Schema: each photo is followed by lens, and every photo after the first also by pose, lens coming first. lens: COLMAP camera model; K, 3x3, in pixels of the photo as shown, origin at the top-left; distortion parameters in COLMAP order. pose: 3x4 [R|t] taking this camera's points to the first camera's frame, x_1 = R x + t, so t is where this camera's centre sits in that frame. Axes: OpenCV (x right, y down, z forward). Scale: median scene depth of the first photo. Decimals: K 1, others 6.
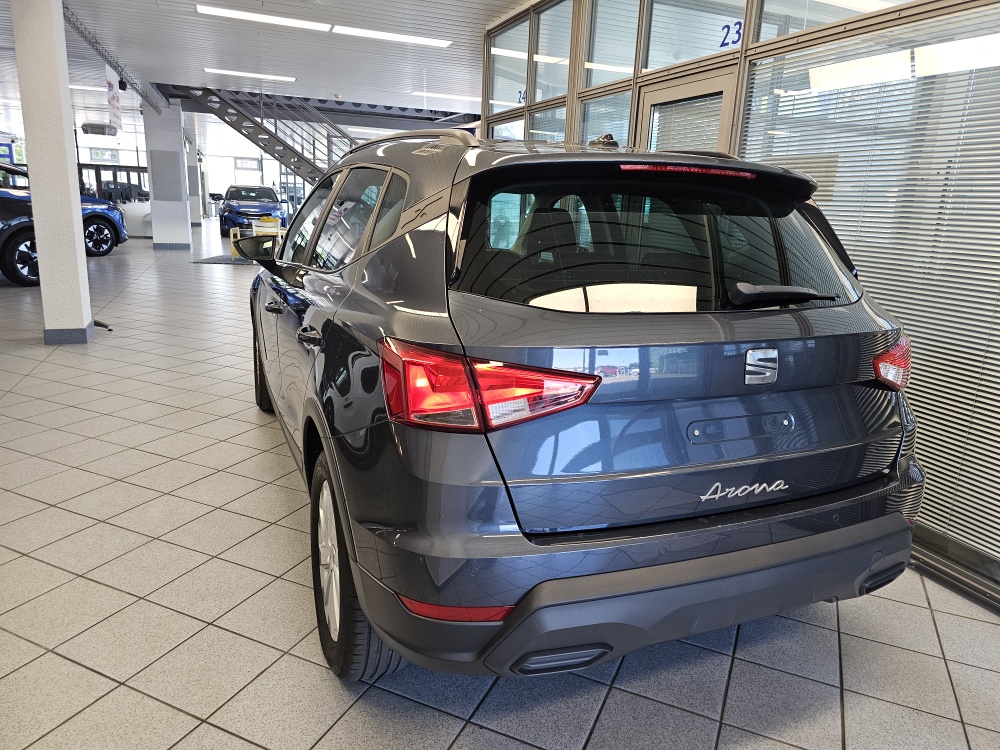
lens RADIAL K [[673.4, 0, 500.9], [0, 673.4, 368.5], [0, 0, 1]] dist [0.060526, -0.056821]
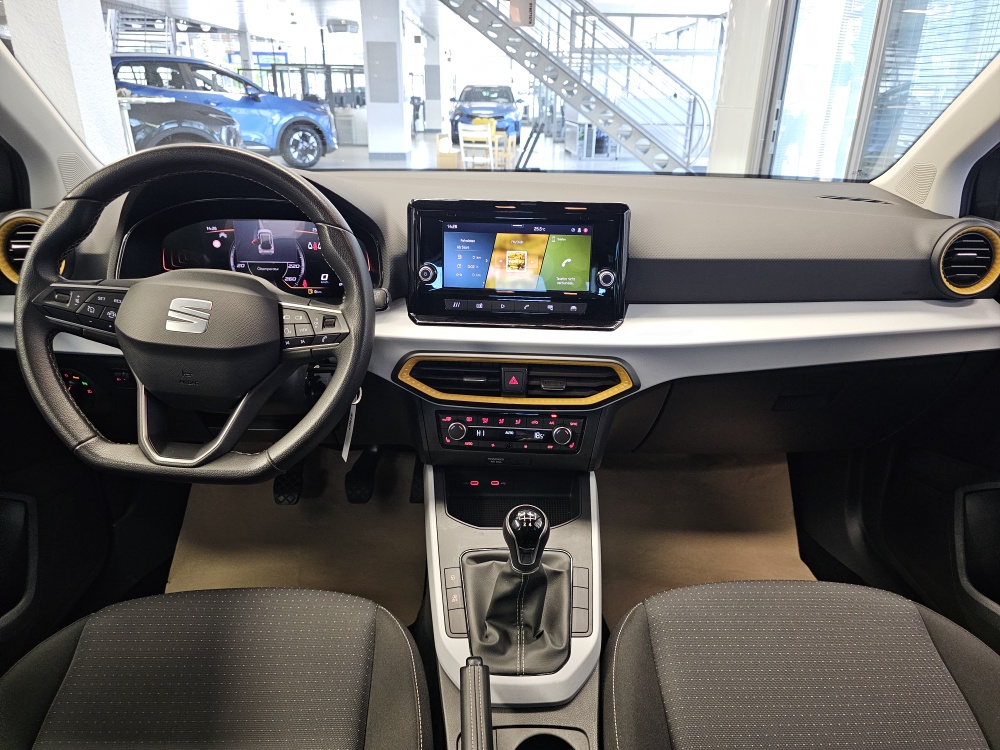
lens RADIAL K [[679.1, 0, 506.5], [0, 679.1, 373.2], [0, 0, 1]] dist [0.057381, -0.065530]
pose [[0.934891, 0.105157, -0.339001, -0.005325], [-0.059090, 0.987888, 0.143480, -0.037276], [0.349983, -0.114106, 0.929780, 0.194874]]
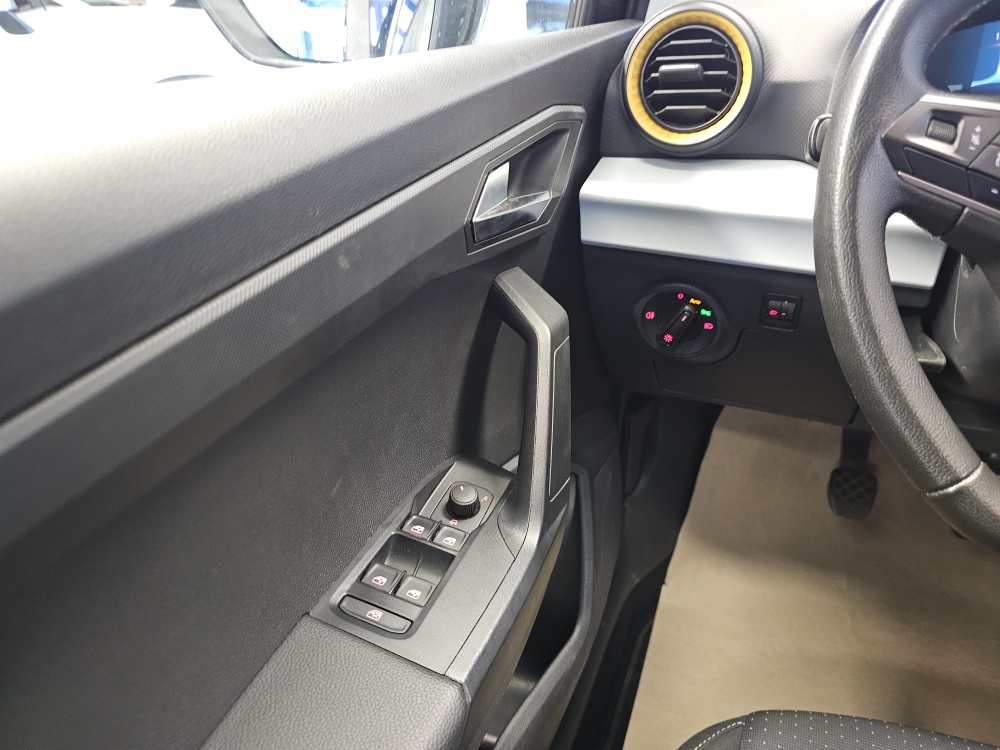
lens RADIAL K [[694.4, 0, 500.0], [0, 694.4, 375.0], [0, 0, 1]] dist [0.019219, -0.033685]
pose [[0.690614, 0.274008, -0.669307, -0.045706], [-0.102450, 0.953182, 0.284512, -0.031258], [0.715930, -0.127918, 0.686354, 0.205023]]
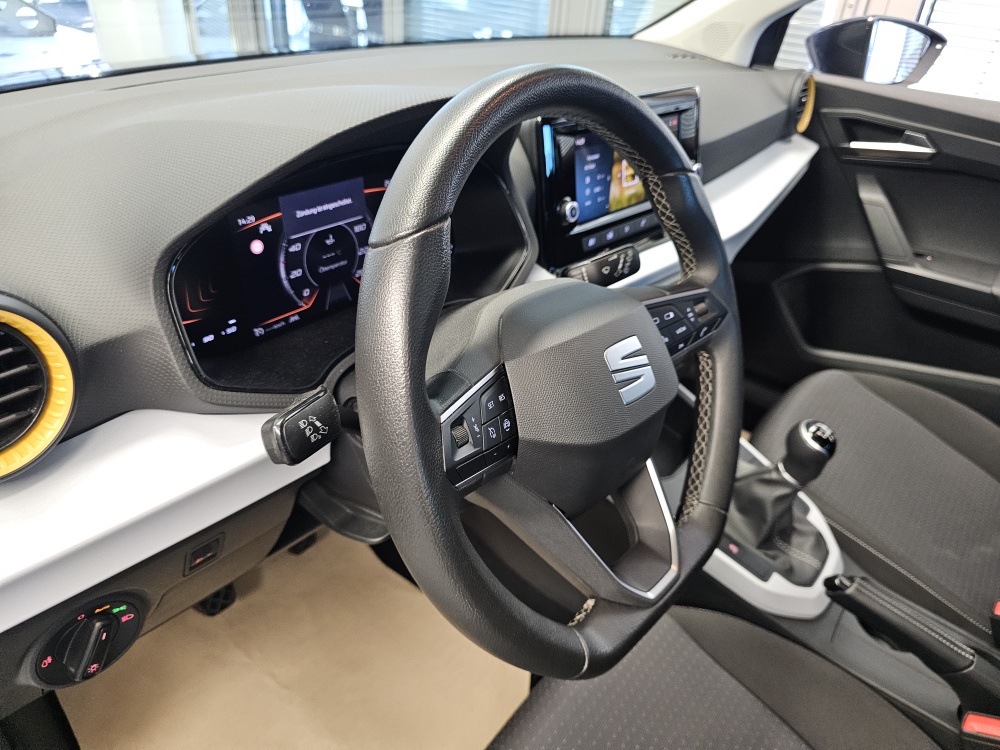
lens RADIAL K [[694.4, 0, 500.0], [0, 694.4, 375.0], [0, 0, 1]] dist [0.019219, -0.033685]
pose [[0.878148, -0.246286, 0.410121, -0.060838], [0.094046, 0.929443, 0.356779, -0.043974], [-0.469054, -0.274734, 0.839351, 0.210344]]
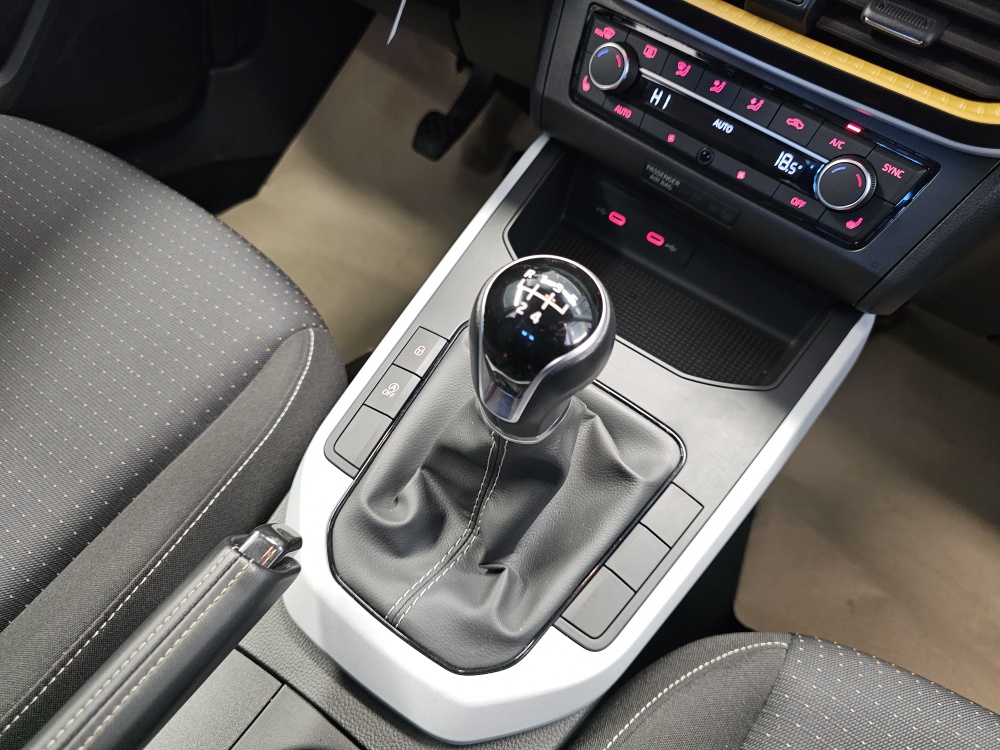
lens RADIAL K [[702.8, 0, 500.7], [0, 702.8, 369.3], [0, 0, 1]] dist [0.002370, -0.019687]
pose [[0.547801, 0.629546, -0.550987, -0.010475], [-0.368493, 0.772835, 0.516662, -0.026048], [0.751084, -0.079993, 0.655343, 0.229581]]
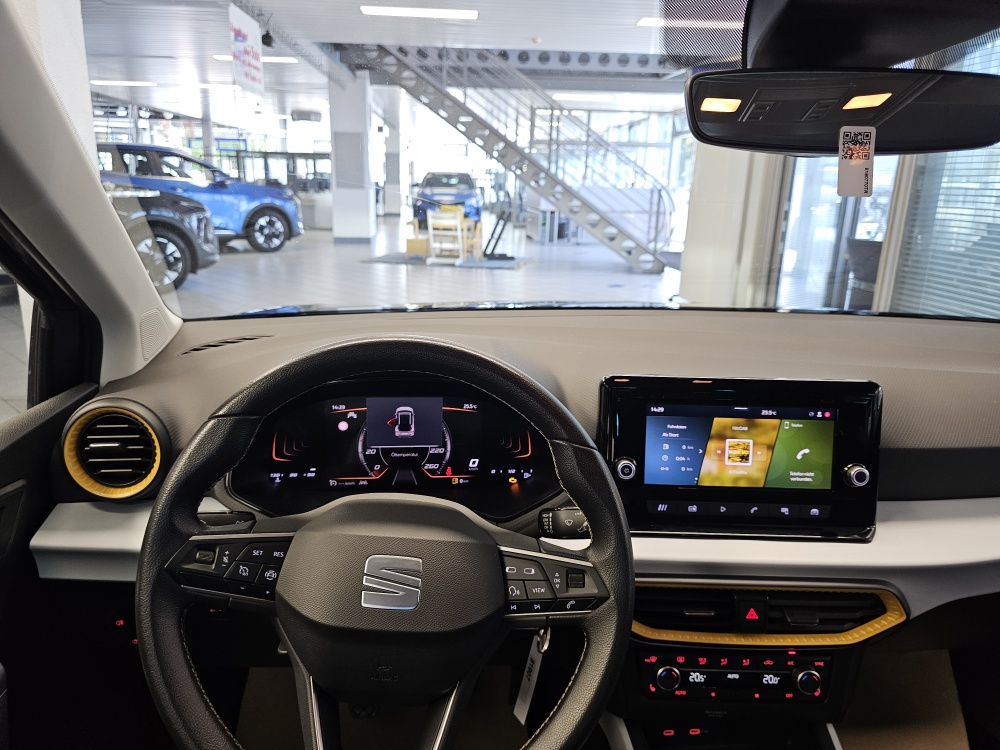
lens RADIAL K [[683.7, 0, 492.5], [0, 683.7, 367.5], [0, 0, 1]] dist [0.054635, -0.067736]
pose [[0.951865, 0.059859, -0.300617, -0.029035], [-0.055602, 0.998195, 0.022704, -0.044770], [0.301433, -0.004896, 0.953475, 0.201639]]
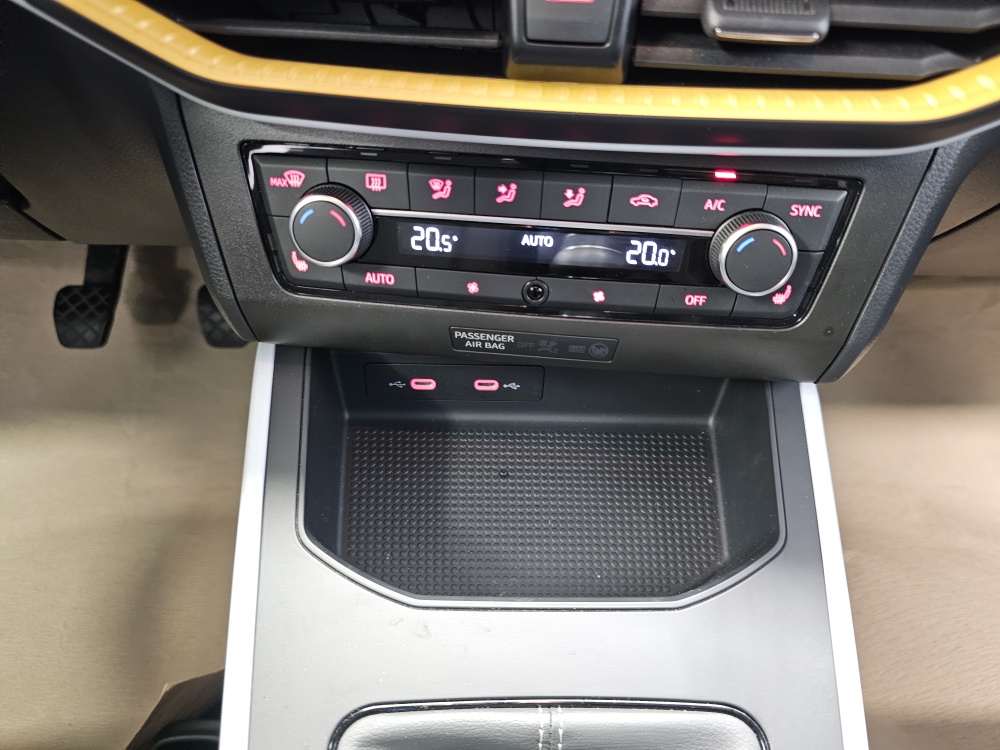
lens RADIAL K [[702.8, 0, 500.7], [0, 702.8, 369.3], [0, 0, 1]] dist [0.002370, -0.019687]
pose [[0.924202, 0.231702, -0.303588, -0.021149], [-0.072485, 0.886904, 0.456232, -0.027457], [0.374963, -0.399645, 0.836473, 0.238128]]
